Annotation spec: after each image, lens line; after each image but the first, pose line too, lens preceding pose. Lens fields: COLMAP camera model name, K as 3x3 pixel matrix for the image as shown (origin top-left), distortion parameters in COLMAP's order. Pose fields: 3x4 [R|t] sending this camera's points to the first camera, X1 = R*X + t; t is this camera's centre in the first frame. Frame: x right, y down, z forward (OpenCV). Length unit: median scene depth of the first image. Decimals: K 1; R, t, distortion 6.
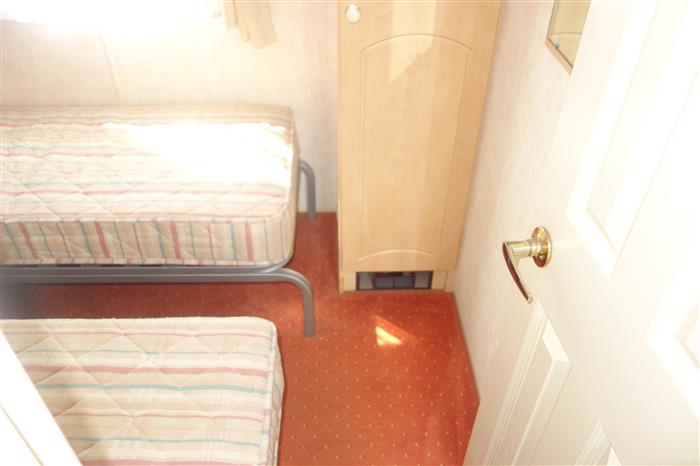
lens RADIAL K [[553.6, 0, 352.0], [0, 553.6, 237.1], [0, 0, 1]] dist [-0.008821, -0.015006]
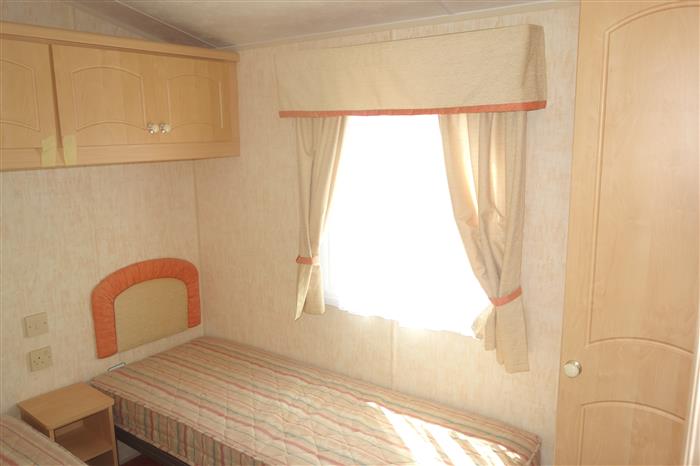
lens RADIAL K [[553.6, 0, 352.0], [0, 553.6, 237.1], [0, 0, 1]] dist [-0.008821, -0.015006]
pose [[0.795238, 0.095568, -0.598719, 0.215817], [-0.374626, 0.853887, -0.361293, -0.078509], [0.476710, 0.511609, 0.714845, -0.026196]]
